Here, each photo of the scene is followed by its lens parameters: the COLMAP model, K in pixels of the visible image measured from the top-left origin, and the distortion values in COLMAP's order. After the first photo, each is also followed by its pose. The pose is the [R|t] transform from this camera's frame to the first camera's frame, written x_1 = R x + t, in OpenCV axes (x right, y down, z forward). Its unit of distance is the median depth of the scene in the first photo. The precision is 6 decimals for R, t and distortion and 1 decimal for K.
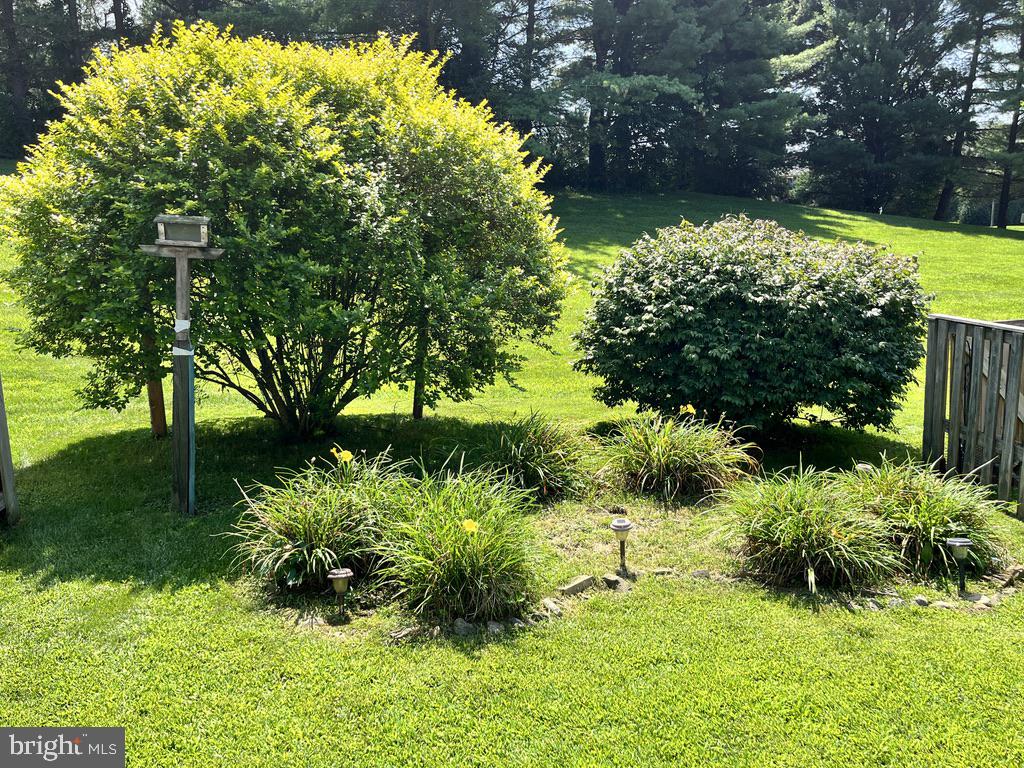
lens RADIAL K [[855.1, 0, 510.8], [0, 855.1, 383.3], [0, 0, 1]] dist [0.054813, -0.070281]
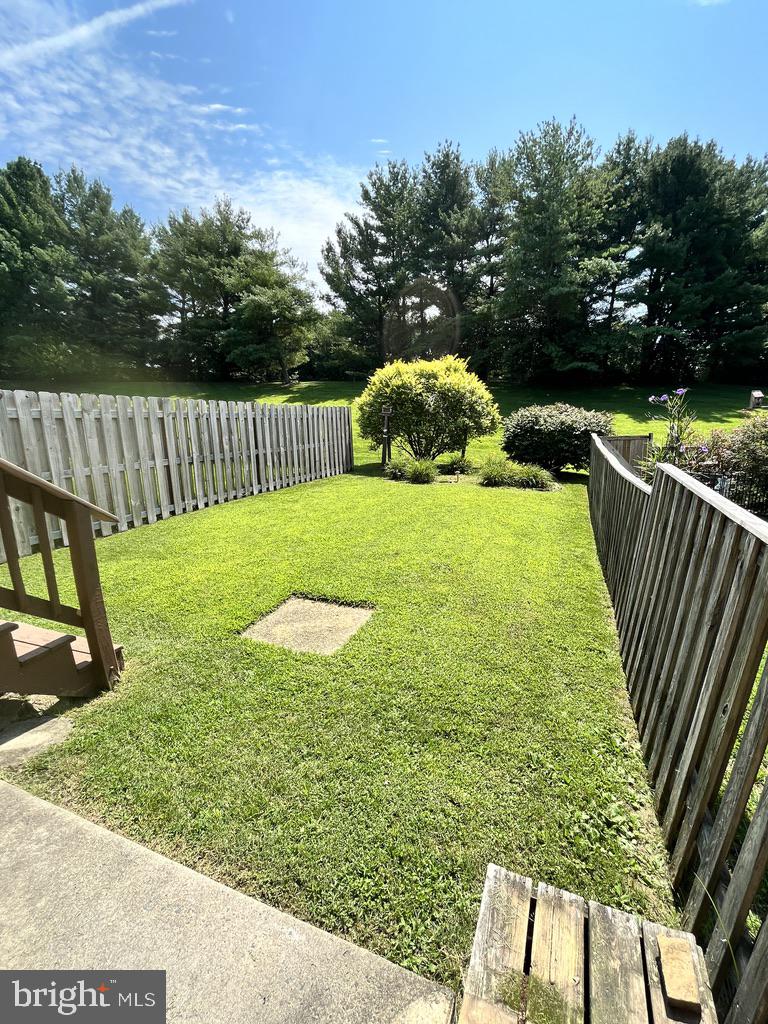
lens RADIAL K [[443.1, 0, 384.1], [0, 443.1, 514.3], [0, 0, 1]] dist [-0.000899, -0.000031]
pose [[0.872536, 0.100621, -0.478075, 0.732764], [-0.071637, 0.994334, 0.078534, 0.178795], [0.483269, -0.034275, 0.874801, -1.020213]]
